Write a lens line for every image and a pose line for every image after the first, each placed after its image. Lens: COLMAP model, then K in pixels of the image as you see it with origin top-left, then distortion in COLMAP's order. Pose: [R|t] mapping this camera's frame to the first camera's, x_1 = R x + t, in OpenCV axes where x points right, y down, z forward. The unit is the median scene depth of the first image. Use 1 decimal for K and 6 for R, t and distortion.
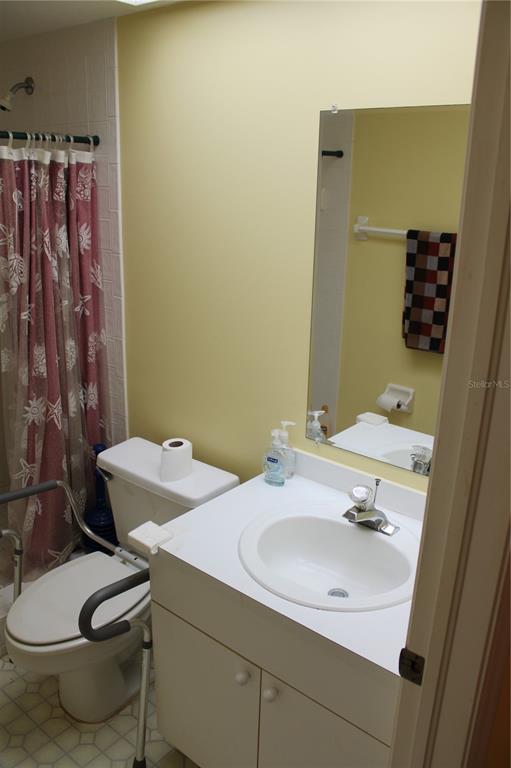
lens RADIAL K [[645.2, 0, 255.5], [0, 645.2, 384.0], [0, 0, 1]] dist [-0.183983, 0.169575]
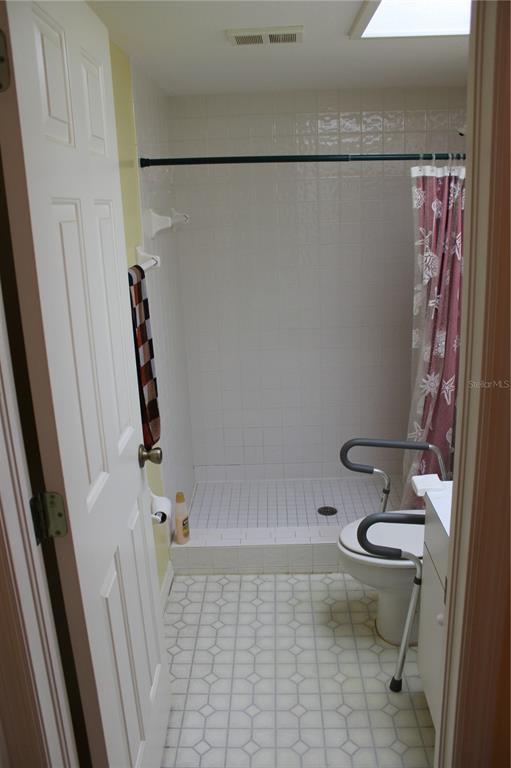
lens RADIAL K [[645.2, 0, 255.5], [0, 645.2, 384.0], [0, 0, 1]] dist [-0.183983, 0.169575]
pose [[0.607785, 0.167403, -0.776256, 0.406975], [-0.193597, 0.979269, 0.059602, 0.036706], [0.770141, 0.114056, 0.627594, -0.010293]]
